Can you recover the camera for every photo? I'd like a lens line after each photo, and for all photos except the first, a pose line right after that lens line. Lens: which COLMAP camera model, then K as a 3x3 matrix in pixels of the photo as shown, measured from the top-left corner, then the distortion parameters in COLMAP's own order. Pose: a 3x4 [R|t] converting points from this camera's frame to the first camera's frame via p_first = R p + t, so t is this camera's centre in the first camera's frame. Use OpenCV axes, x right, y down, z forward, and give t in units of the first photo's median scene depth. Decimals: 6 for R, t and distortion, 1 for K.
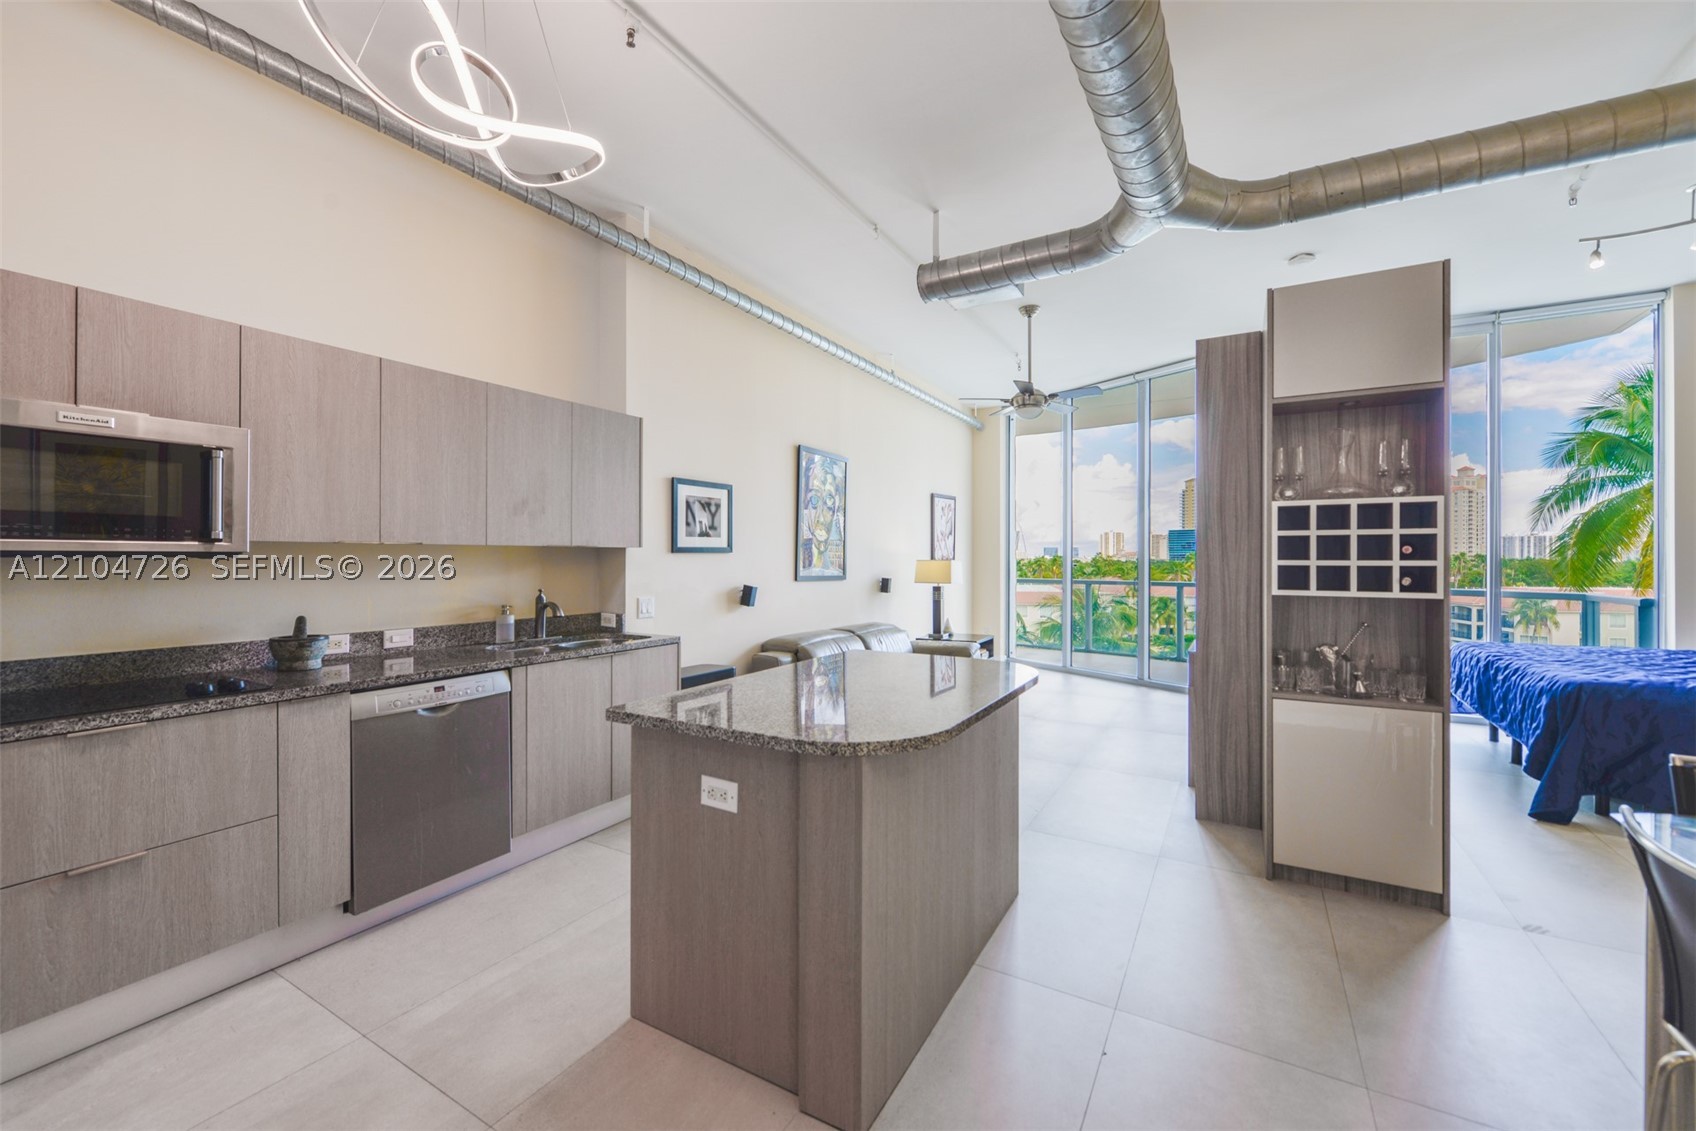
lens RADIAL K [[678.2, 0, 845.1], [0, 678.2, 556.4], [0, 0, 1]] dist [-0.000527, -0.002376]
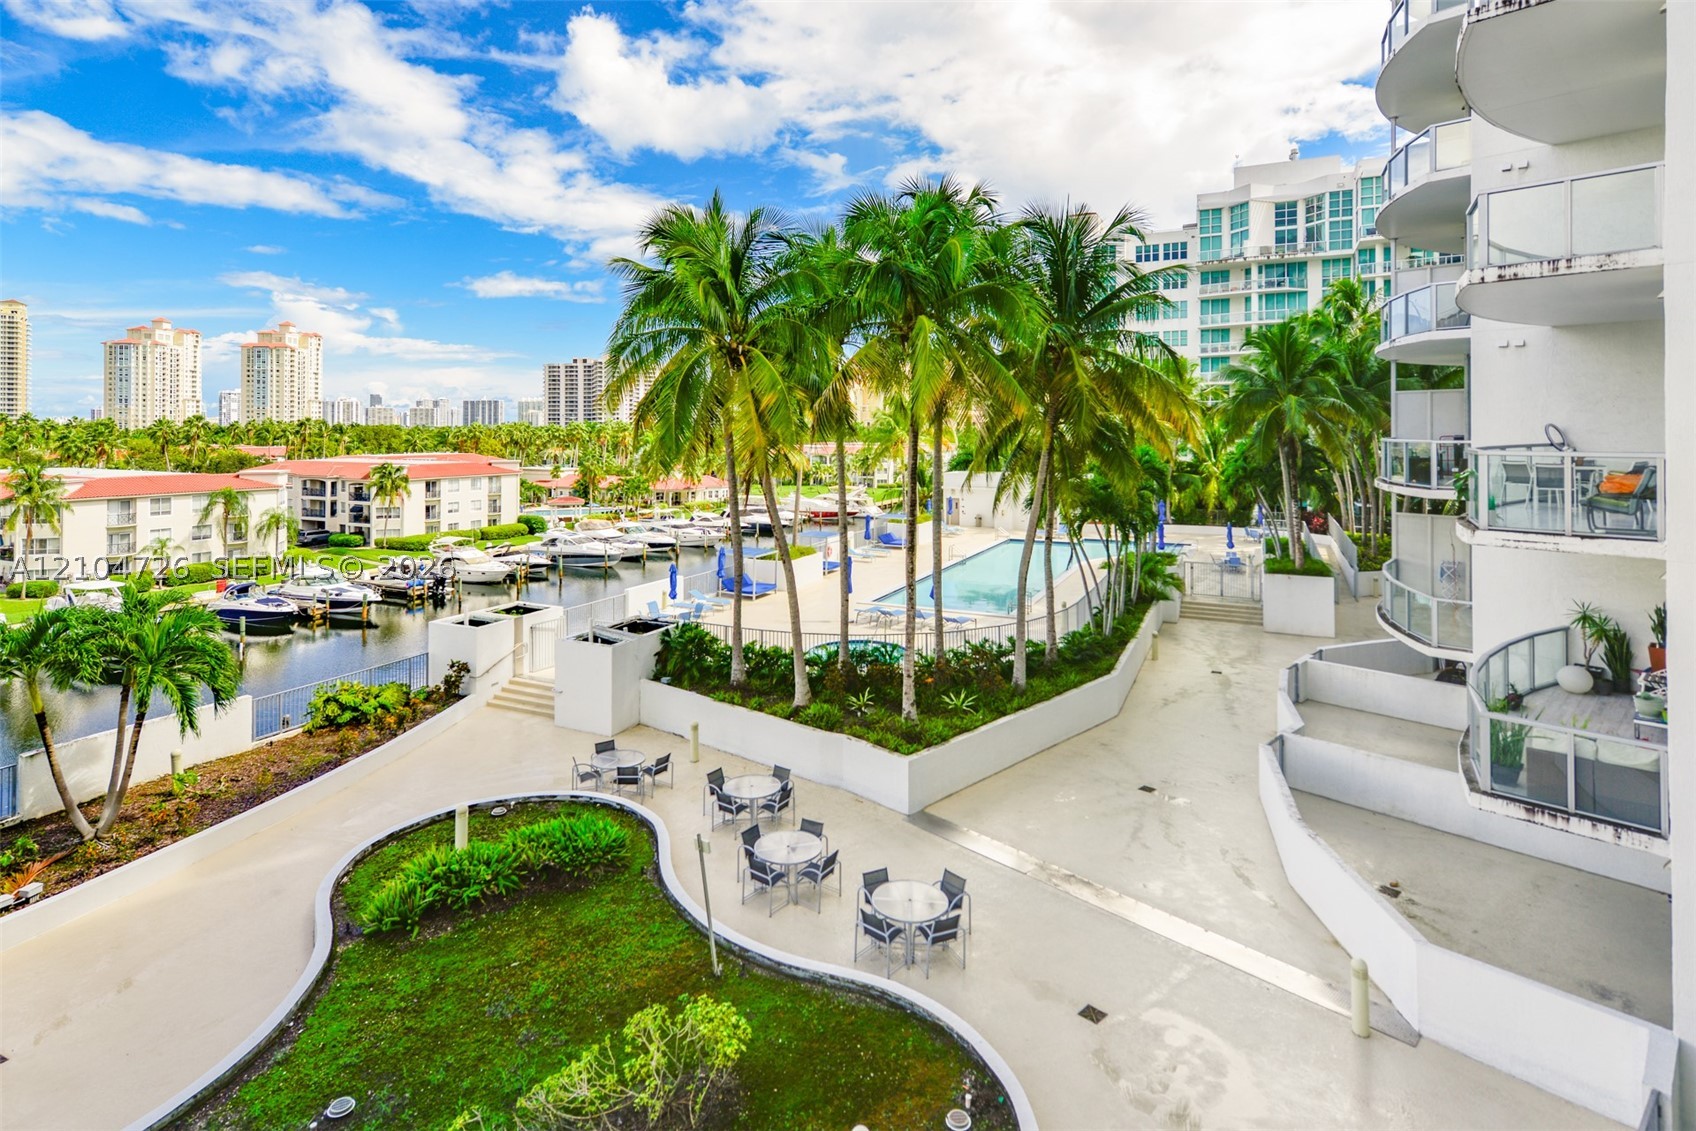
lens RADIAL K [[855.9, 0, 821.5], [0, 855.9, 444.0], [0, 0, 1]] dist [0.026784, -0.002731]
pose [[0.266255, -0.020196, 0.963691, 0.727020], [-0.004926, 0.999739, 0.022312, 0.006613], [-0.963890, -0.010688, 0.266086, 2.378253]]
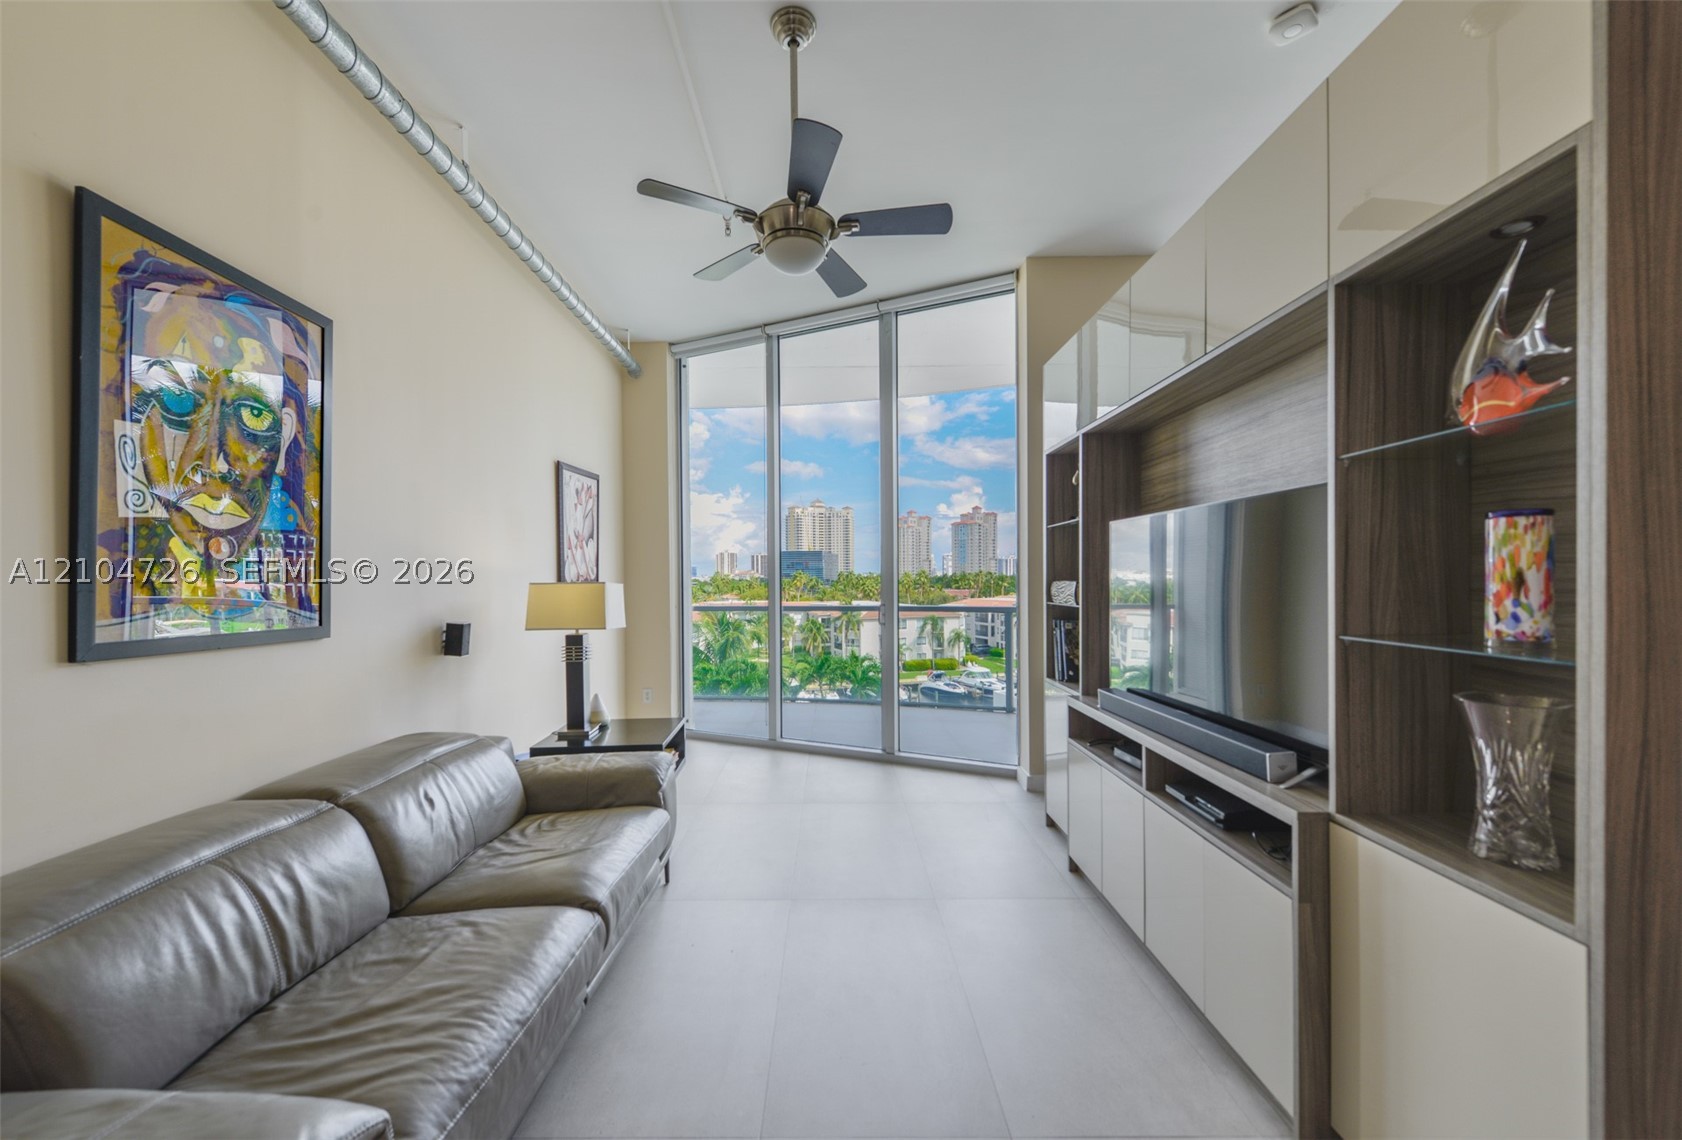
lens RADIAL K [[672.6, 0, 837.3], [0, 672.6, 585.1], [0, 0, 1]] dist [-0.000527, -0.002376]
pose [[0.858003, -0.014127, 0.513451, 0.074211], [0.007376, 0.999858, 0.015183, 0.001837], [-0.513592, -0.009239, 0.857985, 0.742392]]
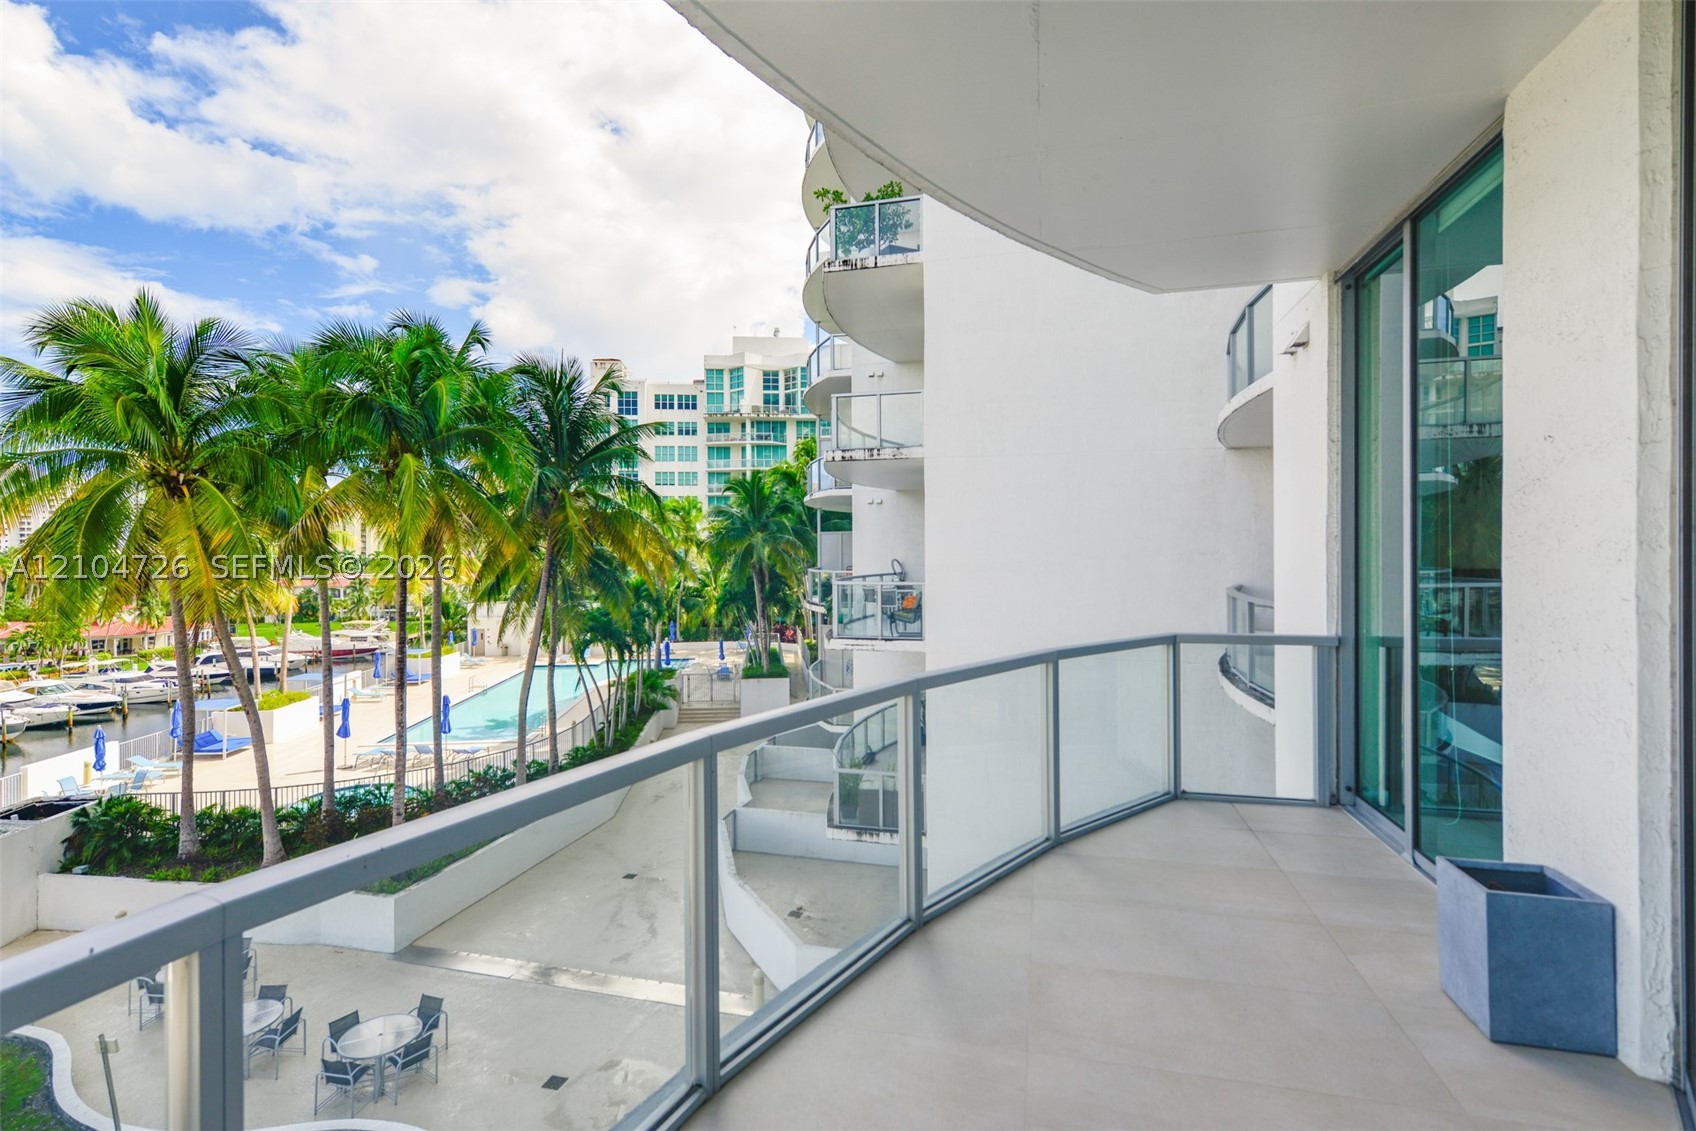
lens RADIAL K [[819.2, 0, 845.5], [0, 819.2, 567.0], [0, 0, 1]] dist [0.005064, 0.003862]
pose [[-0.256823, -0.020574, 0.966240, 0.434923], [0.000428, 0.999771, 0.021402, -0.064161], [-0.966458, 0.005910, -0.256755, 1.957189]]
